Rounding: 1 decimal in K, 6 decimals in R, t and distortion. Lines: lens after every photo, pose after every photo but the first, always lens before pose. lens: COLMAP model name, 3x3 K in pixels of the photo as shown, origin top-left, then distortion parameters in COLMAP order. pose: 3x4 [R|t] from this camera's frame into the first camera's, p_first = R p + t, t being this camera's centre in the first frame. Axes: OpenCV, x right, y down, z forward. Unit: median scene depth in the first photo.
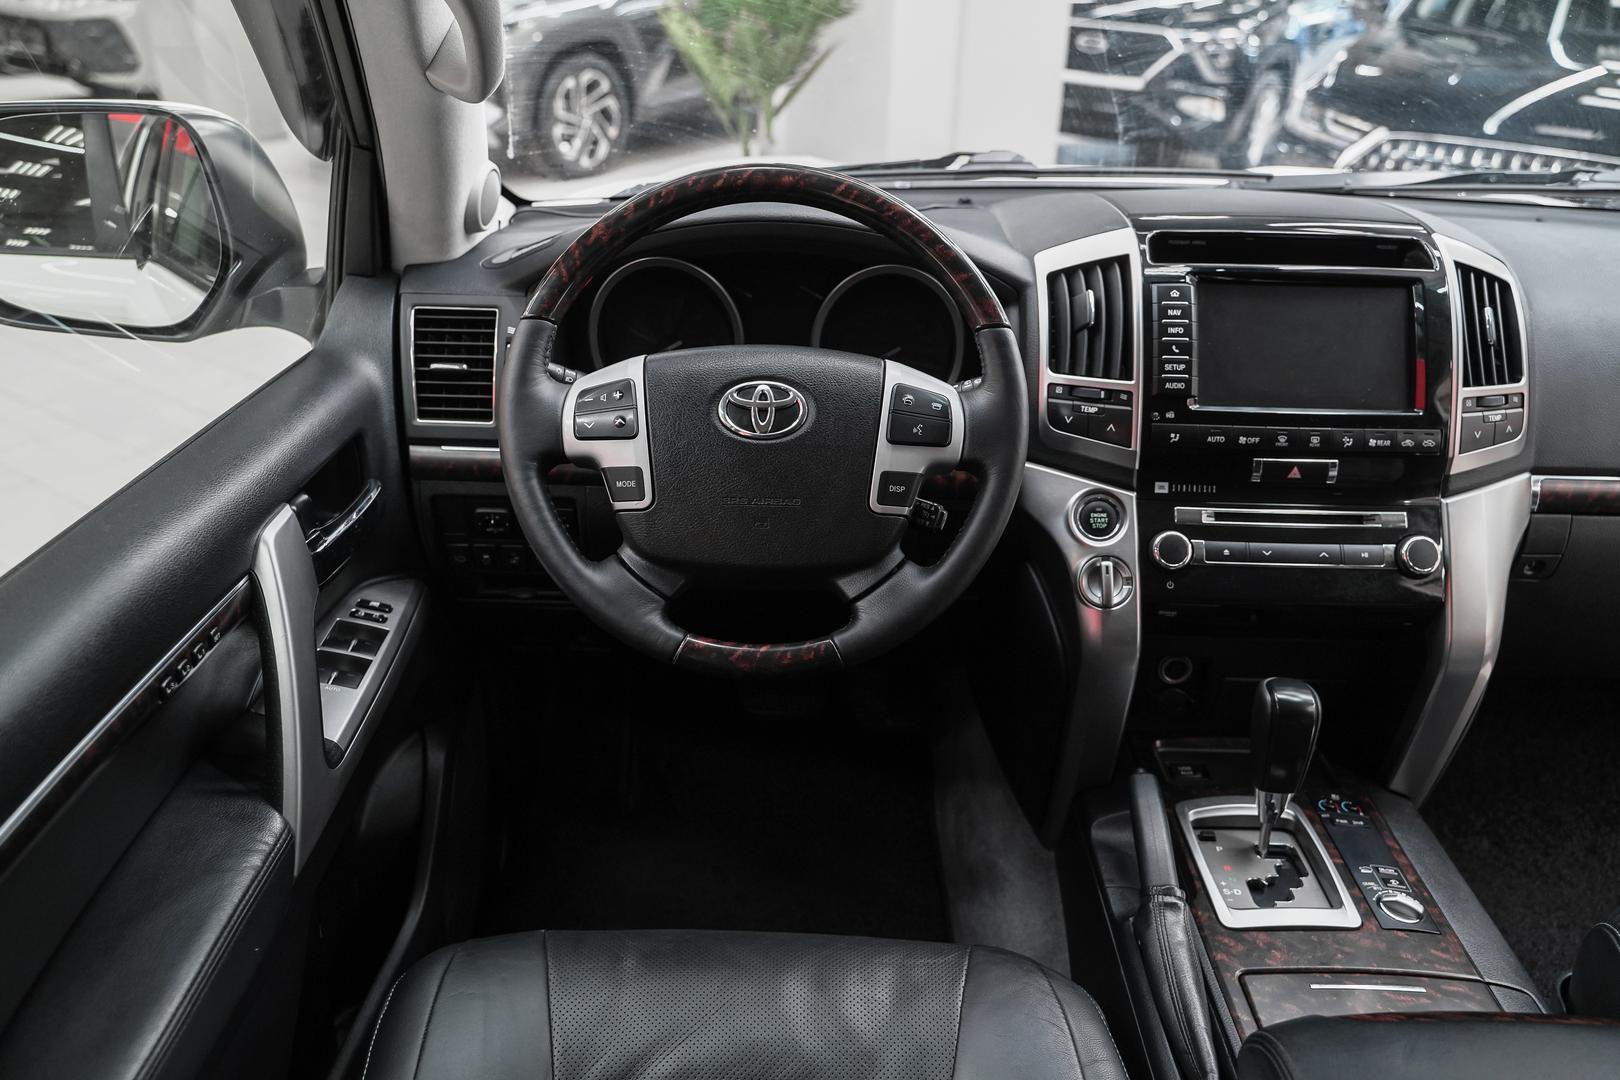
lens RADIAL K [[1253.7, 0, 825.7], [0, 1253.7, 538.0], [0, 0, 1]] dist [-0.012822, 0.009493]
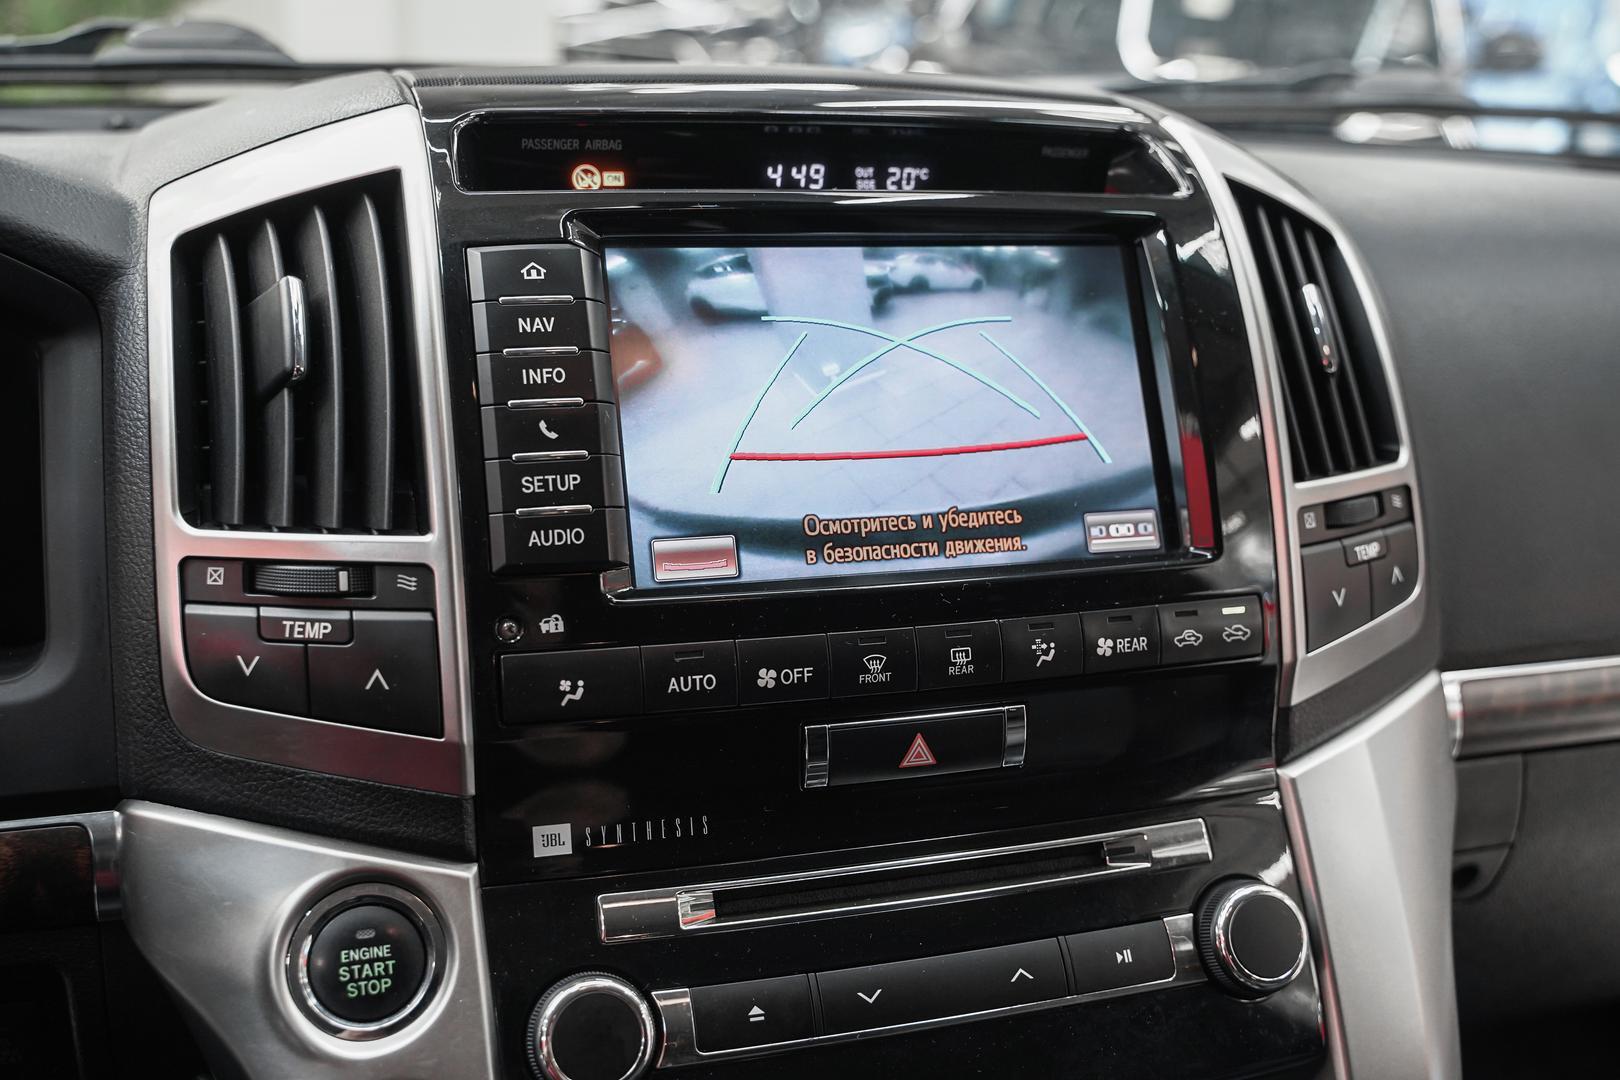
lens RADIAL K [[1579.7, 0, 810.0], [0, 1579.7, 540.0], [0, 0, 1]] dist [-0.002351, 0.001417]
pose [[0.950199, -0.079502, 0.301332, 0.212780], [0.109854, 0.990295, -0.085132, -0.076353], [-0.291640, 0.113995, 0.949711, 0.569616]]
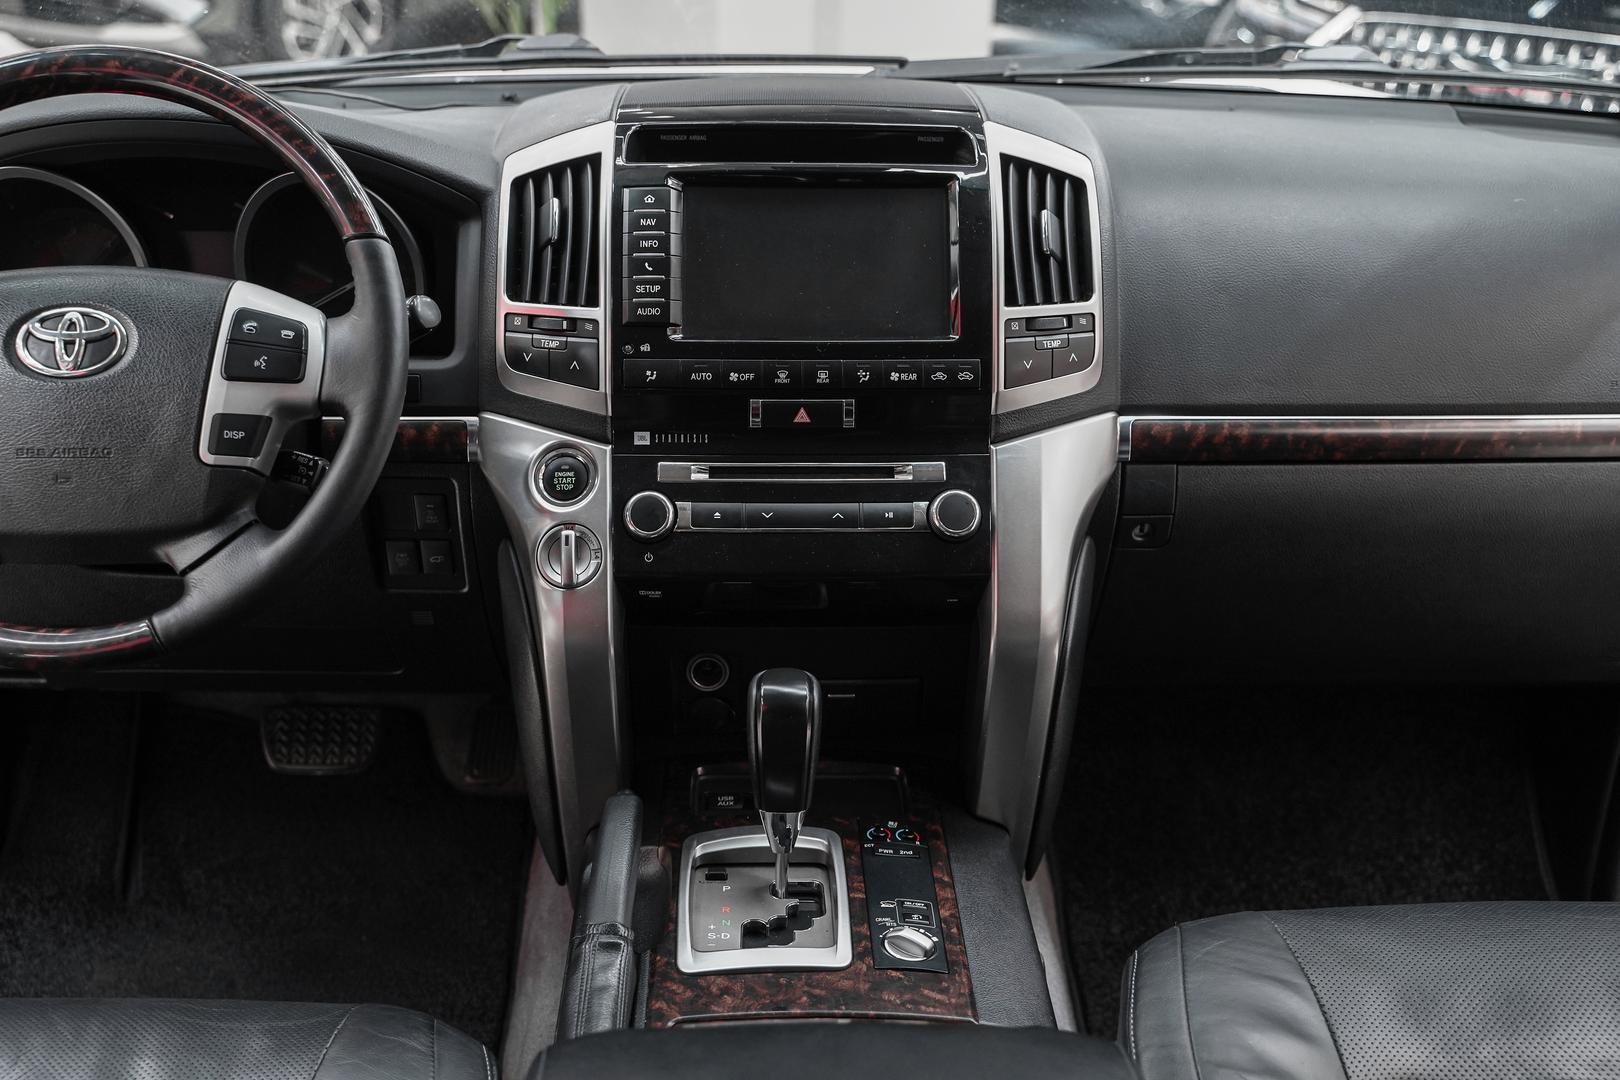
lens RADIAL K [[1782.6, 0, 810.0], [0, 1782.6, 540.0], [0, 0, 1]] dist [0.001023, -0.008335]
pose [[0.999244, -0.022396, 0.031774, 0.338346], [0.023525, 0.999089, -0.035612, 0.068408], [-0.030947, 0.036333, 0.998860, -0.146963]]
